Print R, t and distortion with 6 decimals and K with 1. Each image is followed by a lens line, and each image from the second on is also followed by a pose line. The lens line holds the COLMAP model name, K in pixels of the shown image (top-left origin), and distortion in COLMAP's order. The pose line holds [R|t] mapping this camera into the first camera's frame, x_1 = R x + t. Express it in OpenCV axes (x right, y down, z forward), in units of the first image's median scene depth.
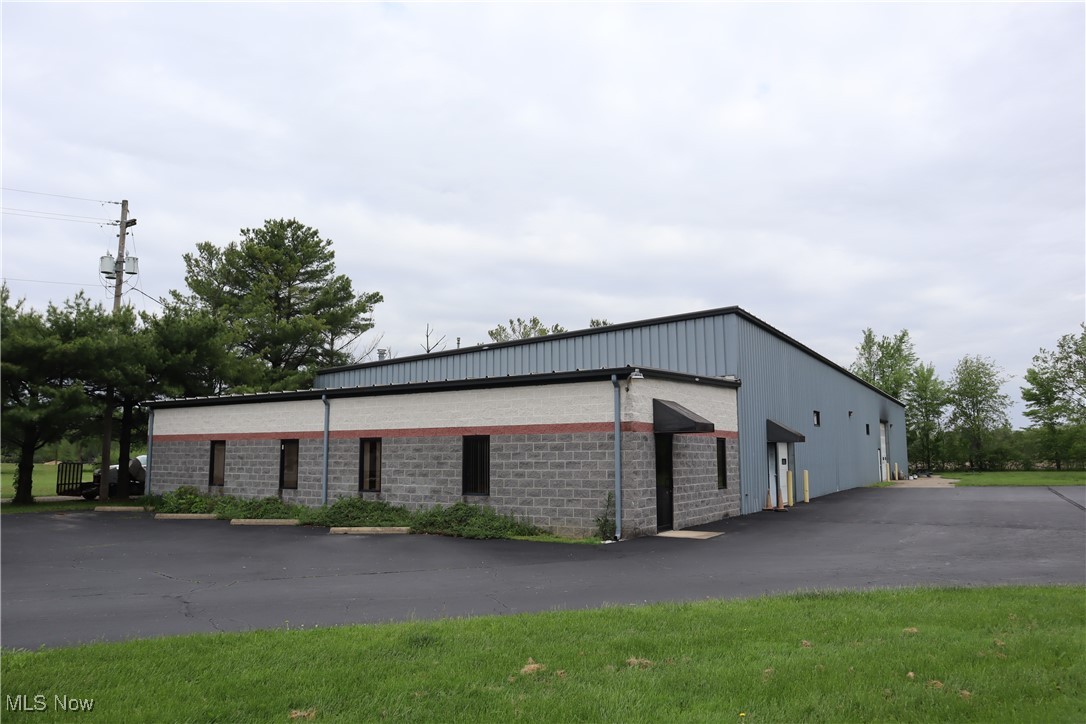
lens RADIAL K [[749.1, 0, 542.2], [0, 749.1, 386.4], [0, 0, 1]] dist [-0.057584, -0.000759]
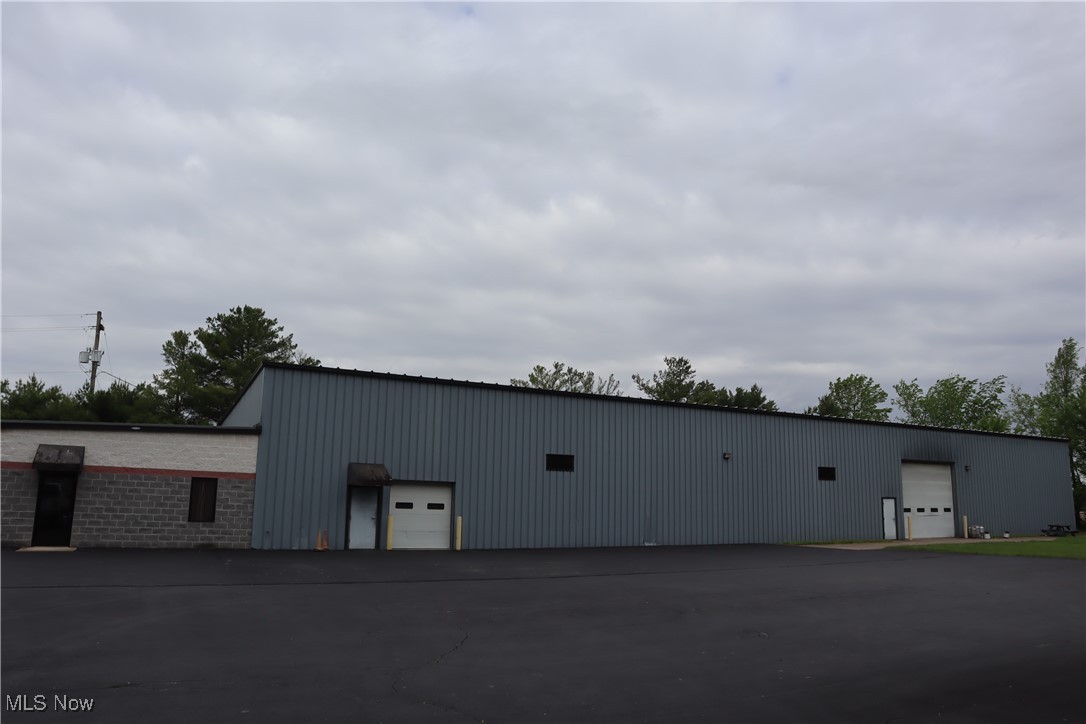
lens RADIAL K [[751.3, 0, 543.0], [0, 751.3, 362.0], [0, 0, 1]] dist [-0.136377, 0.104981]
pose [[0.860347, -0.068870, -0.505034, 0.733839], [0.023988, 0.995203, -0.094849, 0.006051], [0.509144, 0.069488, 0.857872, 0.161401]]
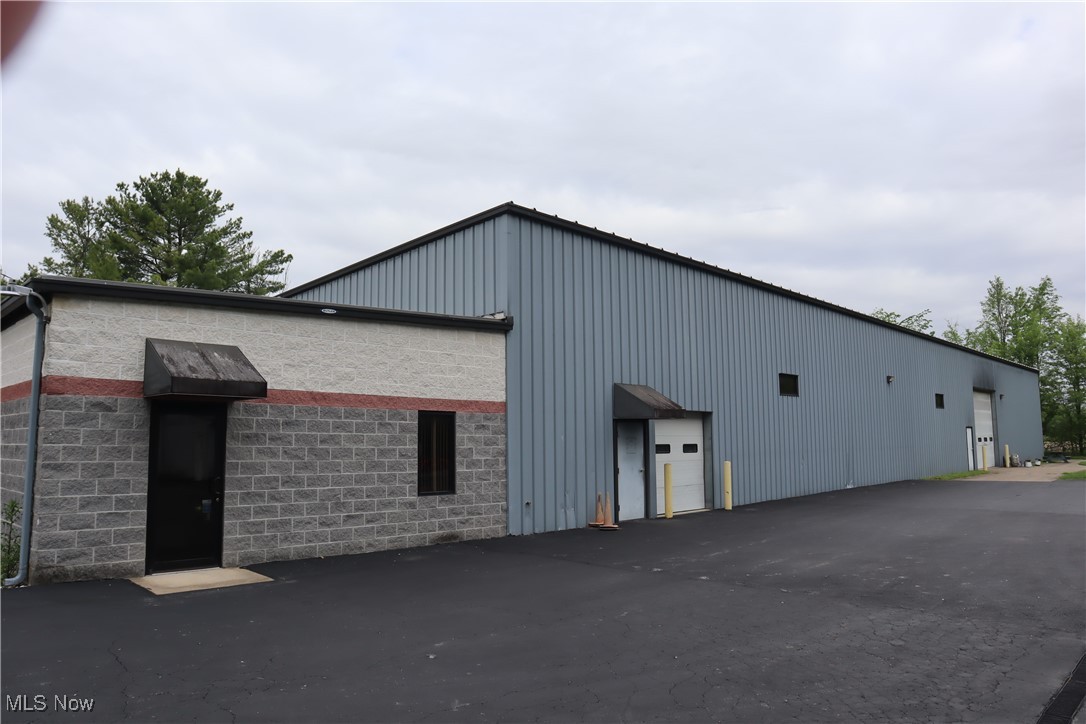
lens RADIAL K [[751.3, 0, 543.0], [0, 751.3, 362.0], [0, 0, 1]] dist [-0.136377, 0.104981]
pose [[0.975063, -0.025528, -0.220456, 0.263904], [0.023633, 0.999658, -0.011228, 0.021802], [0.220668, 0.005738, 0.975332, 0.243501]]
